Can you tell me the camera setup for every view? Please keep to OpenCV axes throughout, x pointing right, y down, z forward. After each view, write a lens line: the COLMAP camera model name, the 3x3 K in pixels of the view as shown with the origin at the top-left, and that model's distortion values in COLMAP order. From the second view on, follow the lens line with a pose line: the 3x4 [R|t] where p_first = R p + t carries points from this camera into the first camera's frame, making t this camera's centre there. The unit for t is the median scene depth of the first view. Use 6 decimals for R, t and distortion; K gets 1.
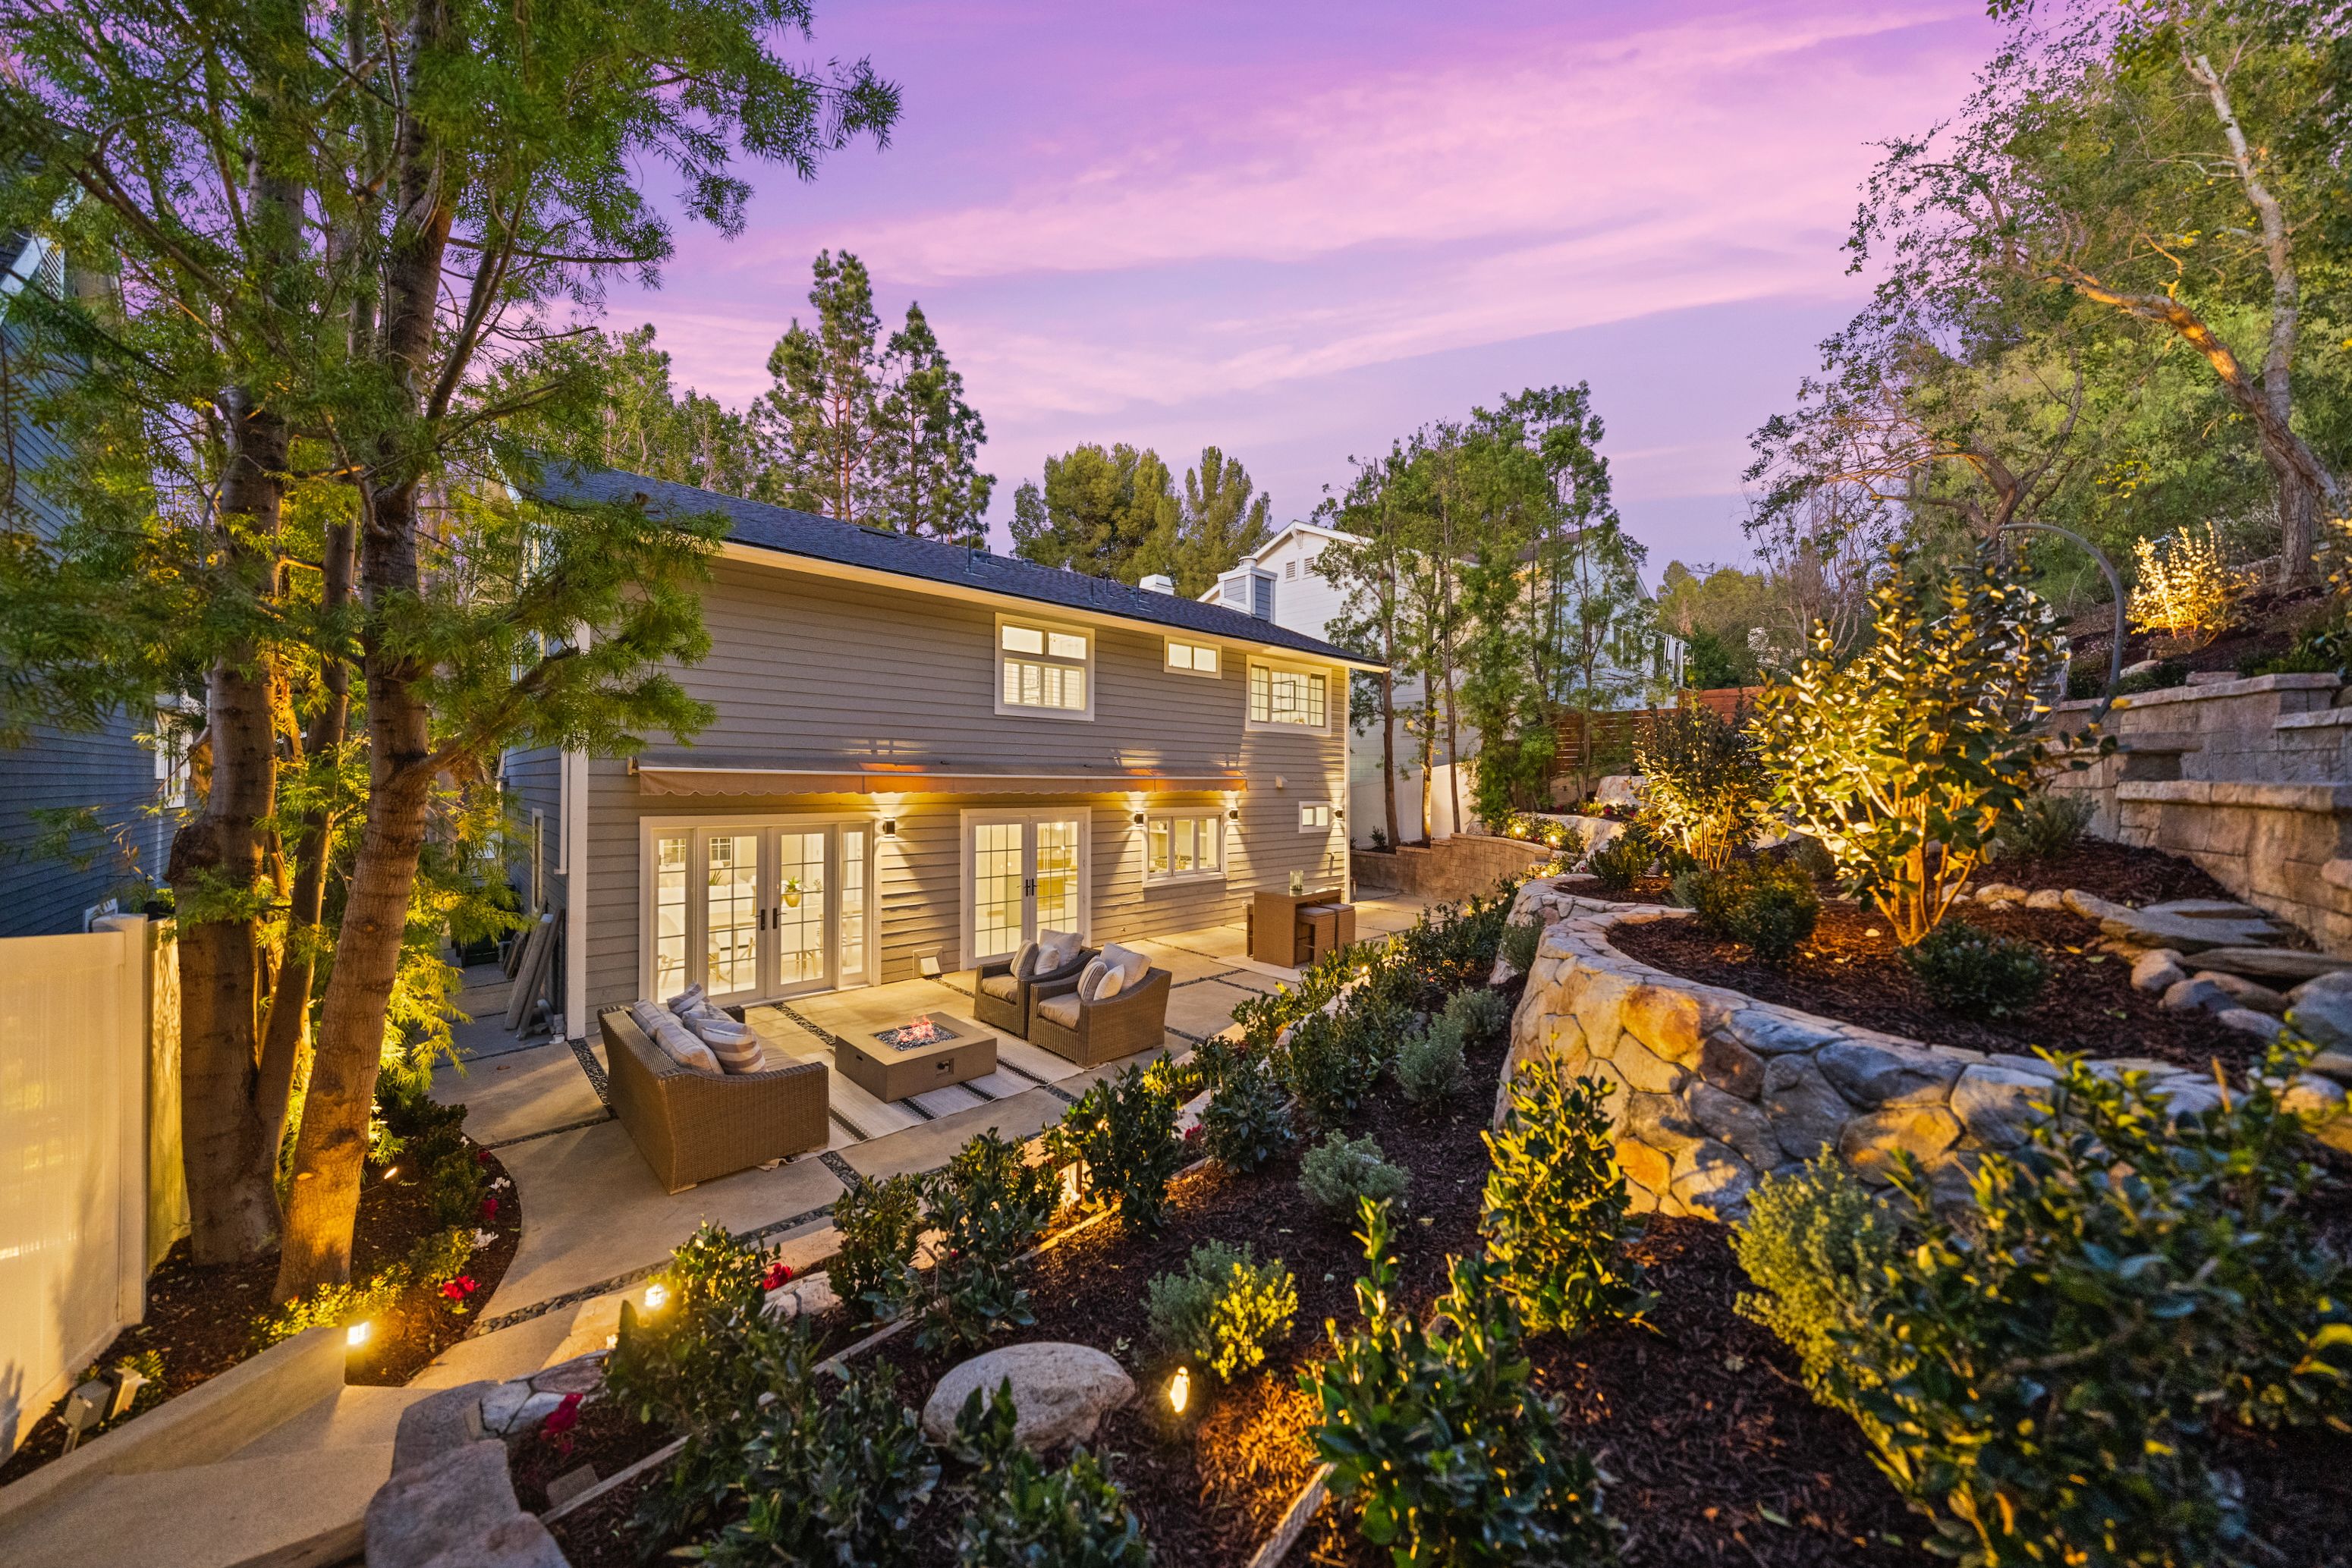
lens RADIAL K [[803.8, 0, 1176.0], [0, 803.8, 784.0], [0, 0, 1]] dist [-0.006787, -0.000172]
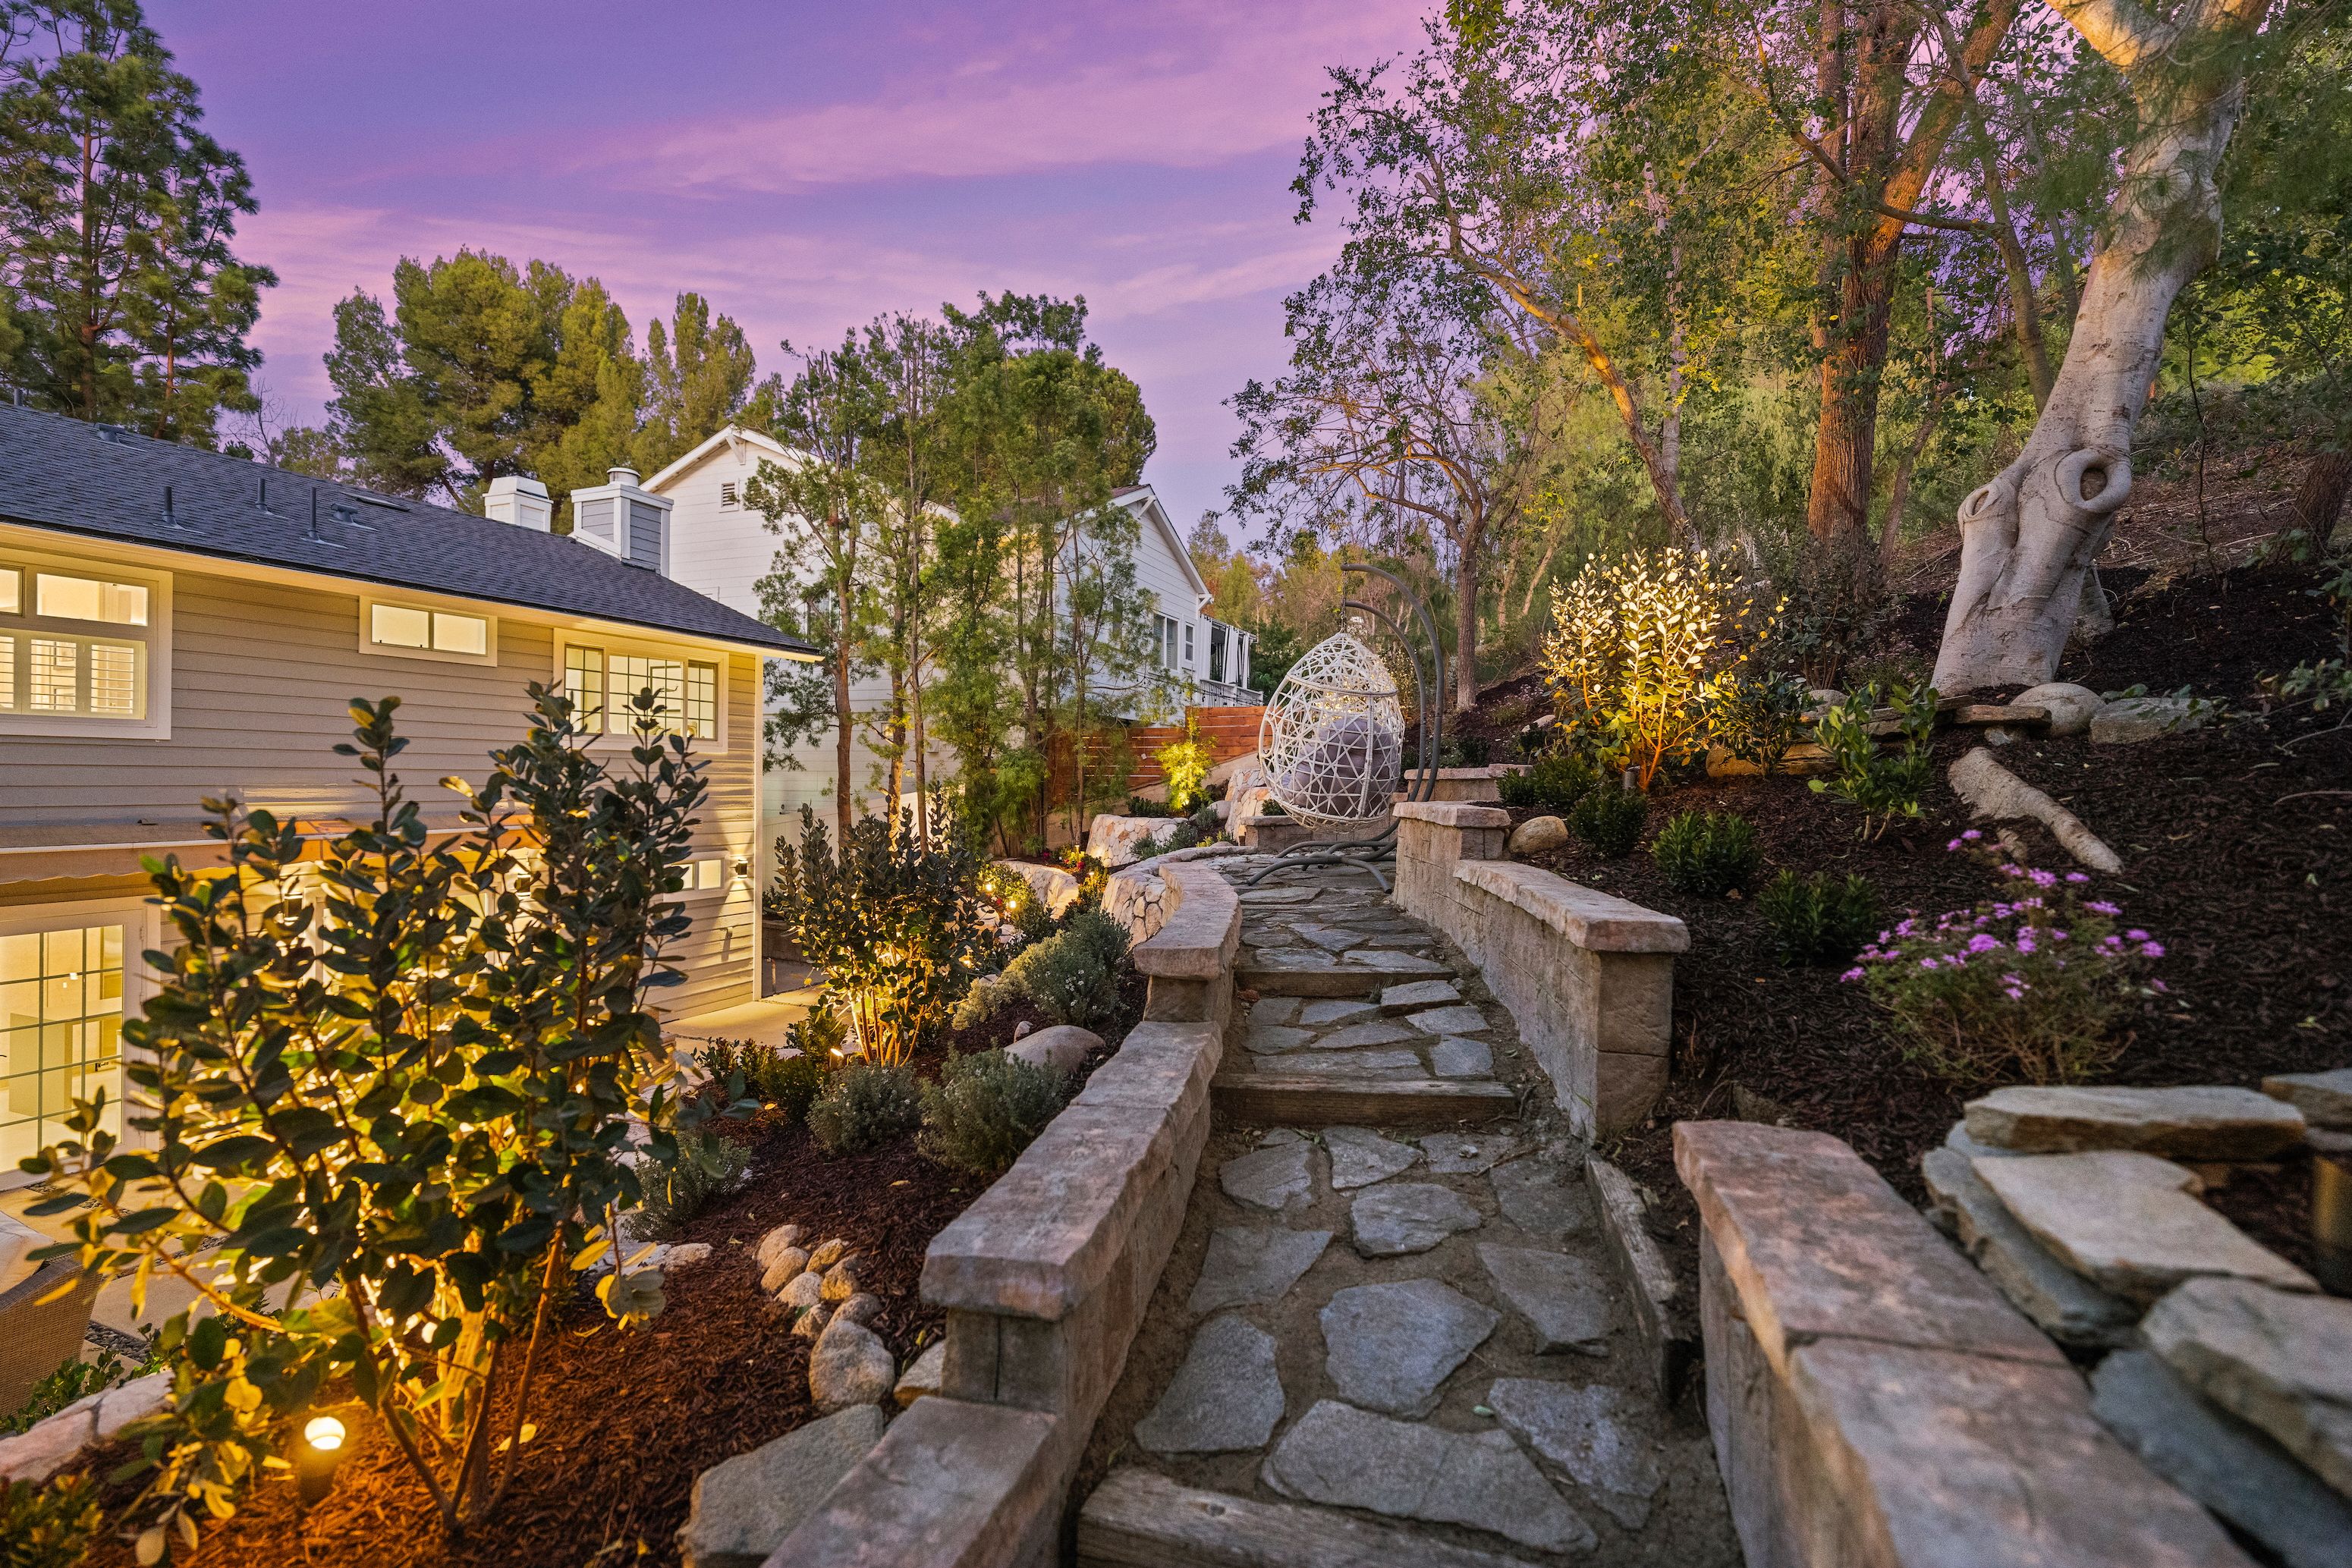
lens RADIAL K [[1064.8, 0, 1176.0], [0, 1064.8, 784.0], [0, 0, 1]] dist [-0.002297, -0.000092]
pose [[0.909397, 0.003914, 0.415910, 0.134944], [-0.005695, 0.999979, 0.003042, -0.032277], [-0.415890, -0.005135, 0.909401, 0.028604]]
